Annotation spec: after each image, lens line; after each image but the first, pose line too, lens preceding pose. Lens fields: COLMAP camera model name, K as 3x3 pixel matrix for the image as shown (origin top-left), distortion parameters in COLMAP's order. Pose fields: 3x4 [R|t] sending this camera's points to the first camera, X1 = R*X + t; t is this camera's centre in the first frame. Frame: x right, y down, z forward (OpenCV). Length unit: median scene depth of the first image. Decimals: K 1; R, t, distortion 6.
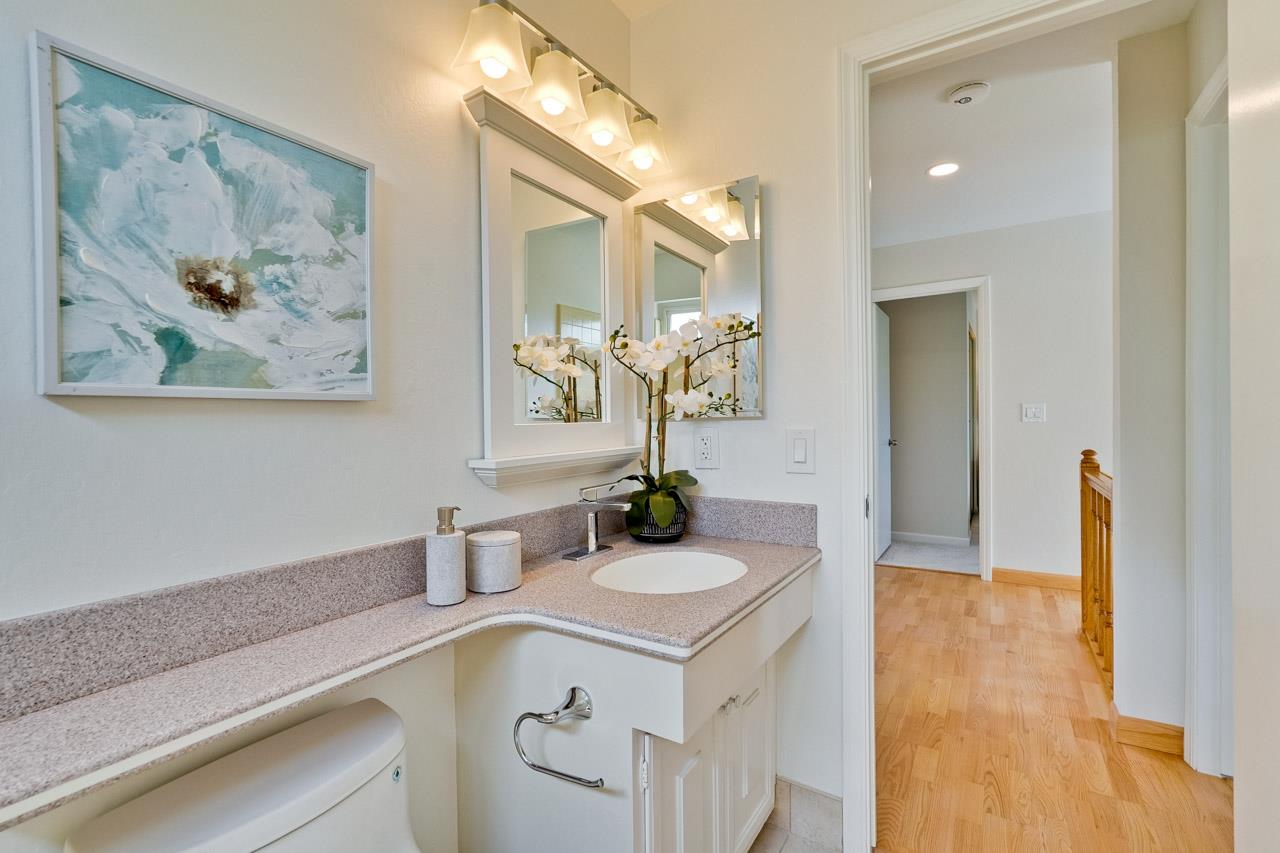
lens RADIAL K [[581.7, 0, 638.5], [0, 581.7, 424.6], [0, 0, 1]] dist [-0.002398, 0.000442]
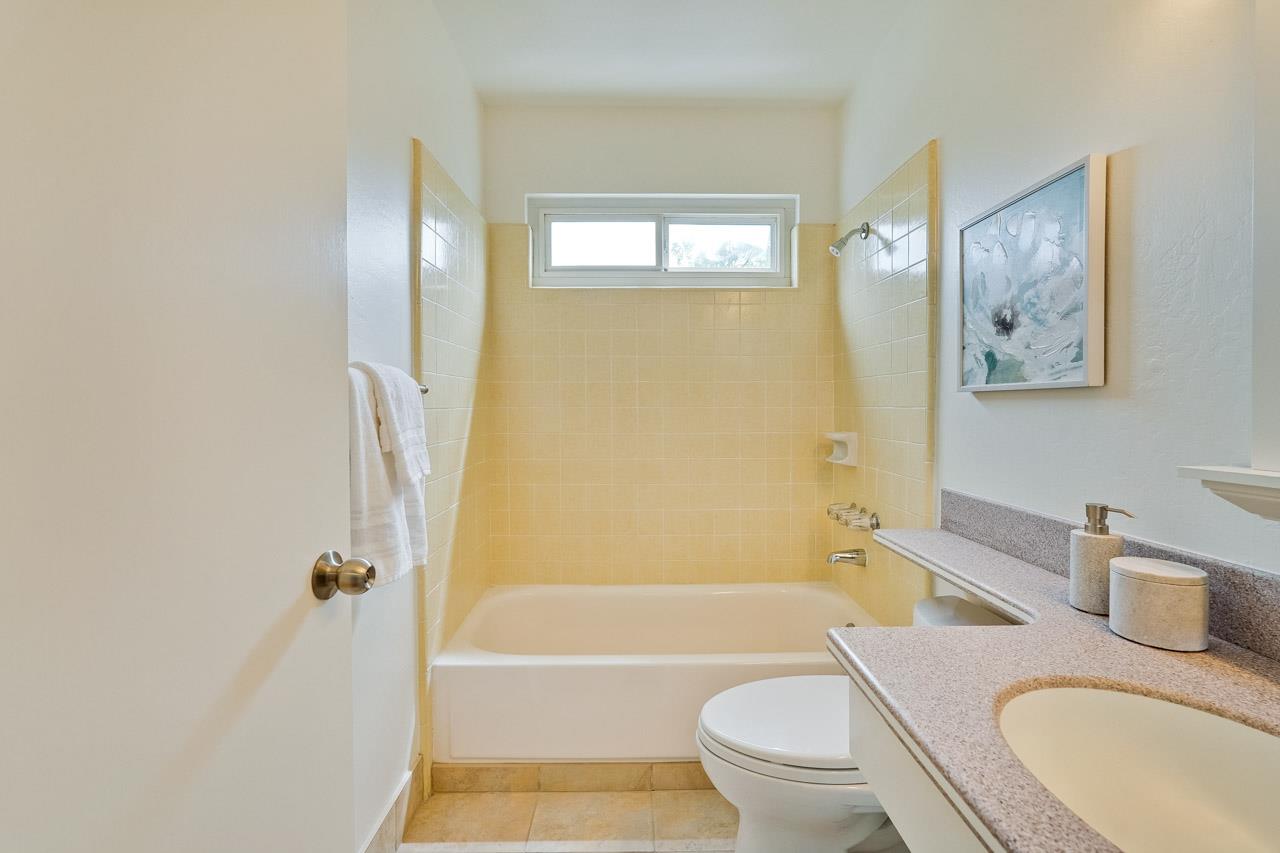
lens RADIAL K [[581.7, 0, 638.5], [0, 581.7, 424.6], [0, 0, 1]] dist [-0.002398, 0.000442]
pose [[-0.837532, 0.031045, -0.545506, 0.930976], [0.006552, 0.998883, 0.046788, -0.031911], [0.546350, 0.035613, -0.836800, 1.714132]]
